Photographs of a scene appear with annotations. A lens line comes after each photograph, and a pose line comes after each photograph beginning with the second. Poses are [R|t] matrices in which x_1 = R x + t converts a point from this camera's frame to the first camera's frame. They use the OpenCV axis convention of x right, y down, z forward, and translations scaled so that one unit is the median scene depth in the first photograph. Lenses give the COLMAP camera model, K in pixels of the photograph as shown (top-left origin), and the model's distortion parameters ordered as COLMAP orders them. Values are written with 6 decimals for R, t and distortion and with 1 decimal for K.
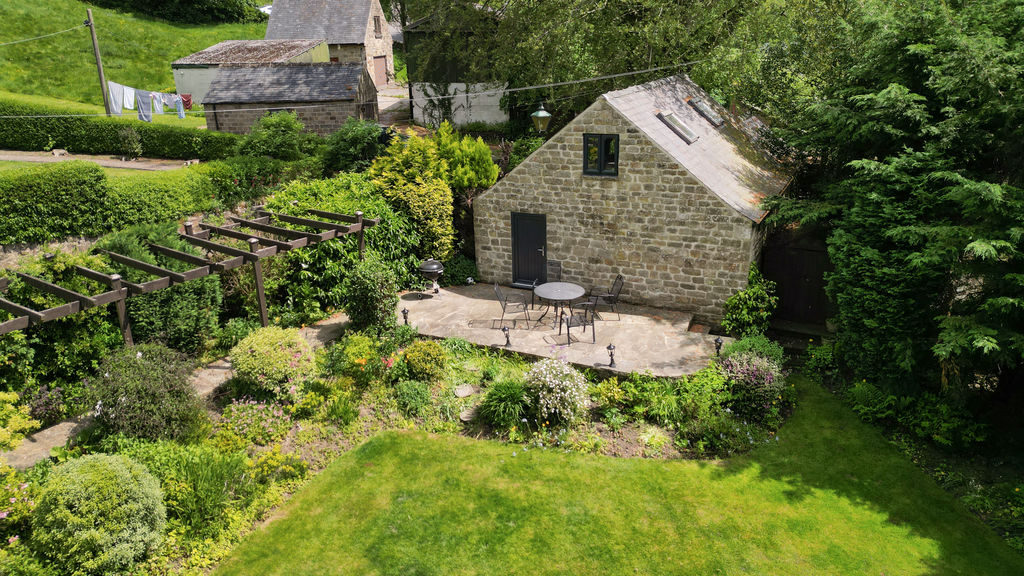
lens RADIAL K [[716.8, 0, 508.1], [0, 716.8, 284.4], [0, 0, 1]] dist [0.072960, -0.074764]
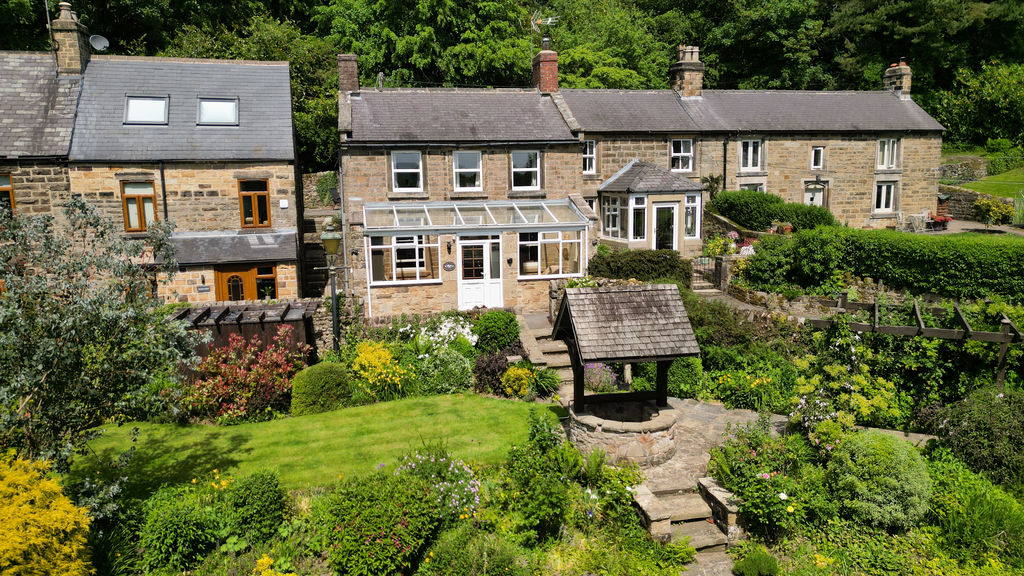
lens RADIAL K [[716.8, 0, 508.1], [0, 716.8, 284.4], [0, 0, 1]] dist [0.072960, -0.074764]
pose [[0.159392, 0.161055, -0.973989, 0.335907], [-0.309043, 0.945155, 0.105712, 0.044469], [0.937596, 0.284155, 0.200423, 0.047115]]
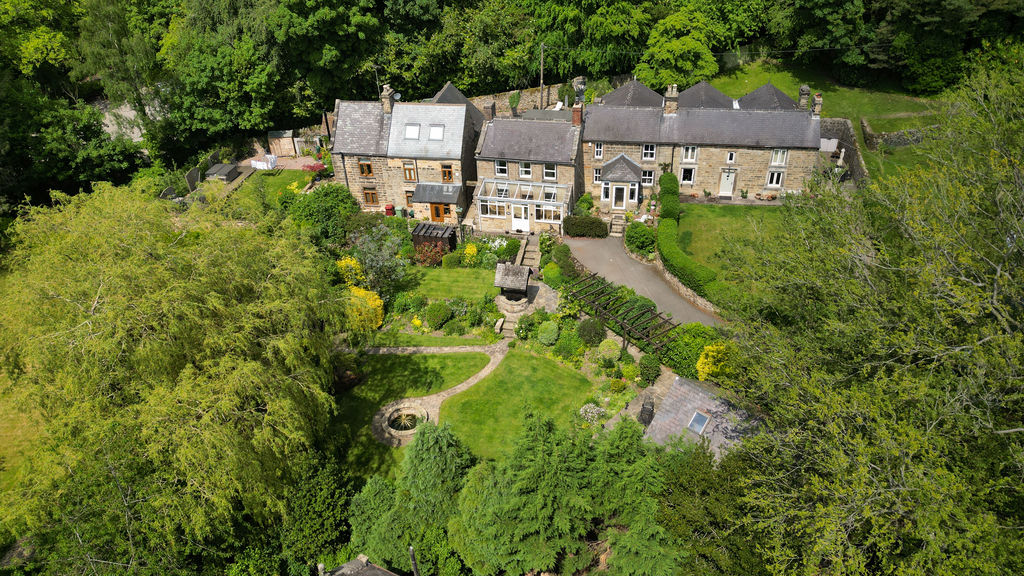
lens RADIAL K [[716.8, 0, 508.1], [0, 716.8, 284.4], [0, 0, 1]] dist [0.072960, -0.074764]
pose [[-0.288201, 0.550415, -0.783571, 2.179405], [-0.271525, 0.737731, 0.618083, -1.975233], [0.918267, 0.390891, -0.063163, 0.631609]]
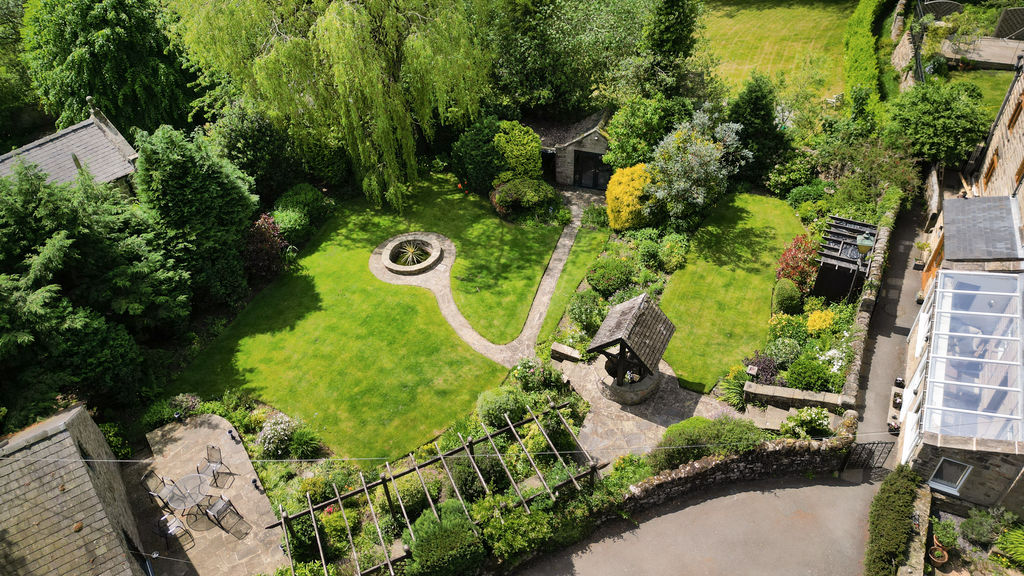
lens RADIAL K [[716.8, 0, 508.1], [0, 716.8, 284.4], [0, 0, 1]] dist [0.072960, -0.074764]
pose [[-0.867027, -0.275512, 0.415159, -1.032681], [0.228022, 0.521445, 0.822254, -1.344240], [-0.443024, 0.807582, -0.389284, 1.108216]]
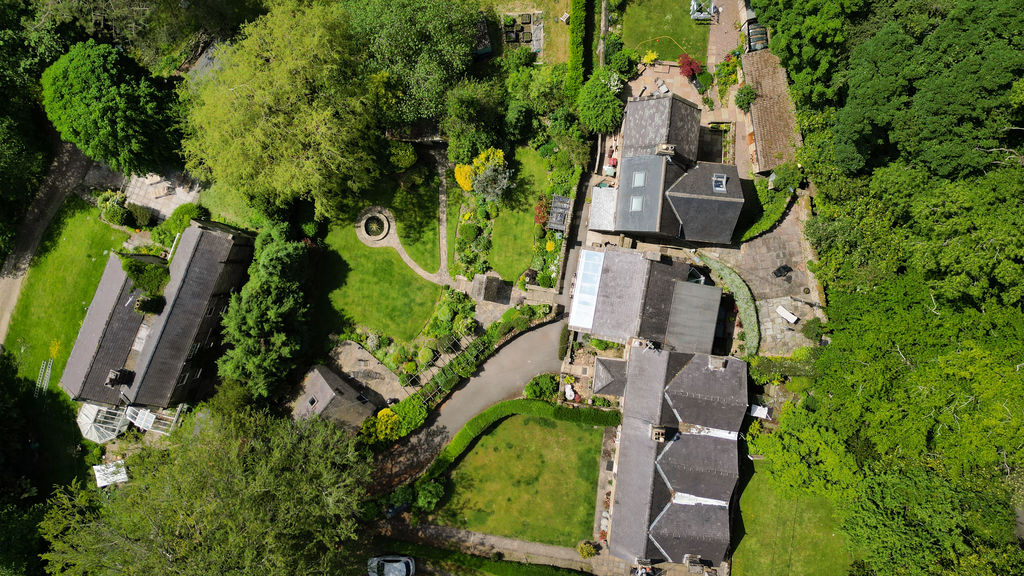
lens RADIAL K [[716.8, 0, 508.1], [0, 716.8, 284.4], [0, 0, 1]] dist [0.072960, -0.074764]
pose [[-0.975273, -0.211890, 0.062806, -1.060251], [0.131285, -0.326860, 0.935909, -4.217728], [-0.177782, 0.921013, 0.346596, -1.259138]]
